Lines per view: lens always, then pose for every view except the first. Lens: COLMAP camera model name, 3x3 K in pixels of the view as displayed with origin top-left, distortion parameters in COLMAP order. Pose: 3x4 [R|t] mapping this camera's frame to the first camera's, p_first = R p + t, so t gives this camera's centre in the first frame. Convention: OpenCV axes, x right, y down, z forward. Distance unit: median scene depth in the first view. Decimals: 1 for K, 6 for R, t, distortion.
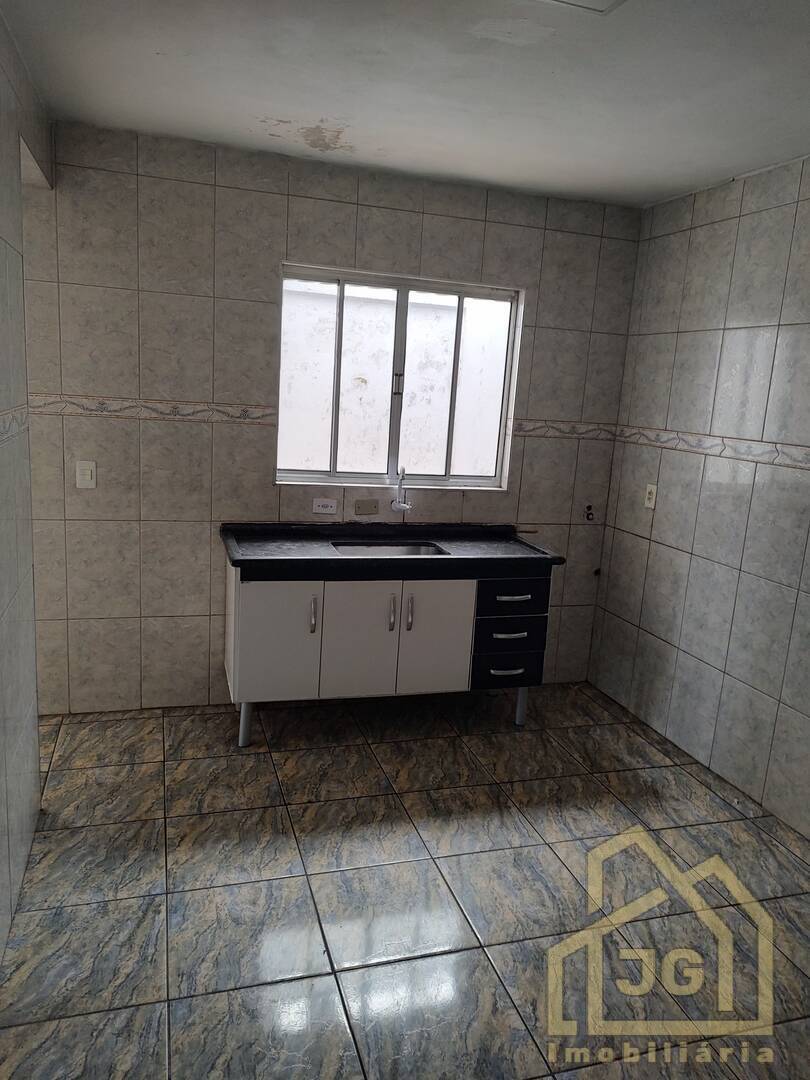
lens RADIAL K [[773.7, 0, 401.2], [0, 773.7, 541.8], [0, 0, 1]] dist [0.035724, -0.025316]
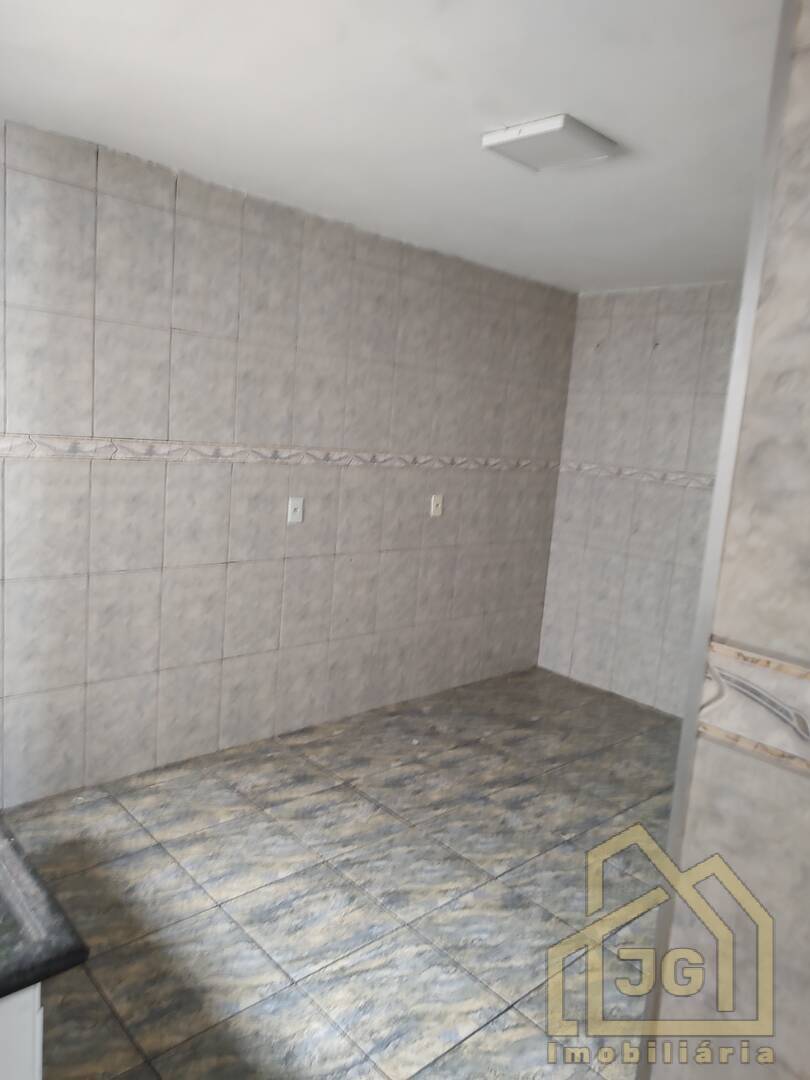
lens RADIAL K [[773.7, 0, 399.4], [0, 773.7, 539.2], [0, 0, 1]] dist [0.035724, -0.025316]
pose [[-0.423194, -0.229557, 0.876476, -0.561141], [0.073805, 0.955422, 0.285870, -0.248174], [-0.903028, 0.185667, -0.387387, 1.007968]]
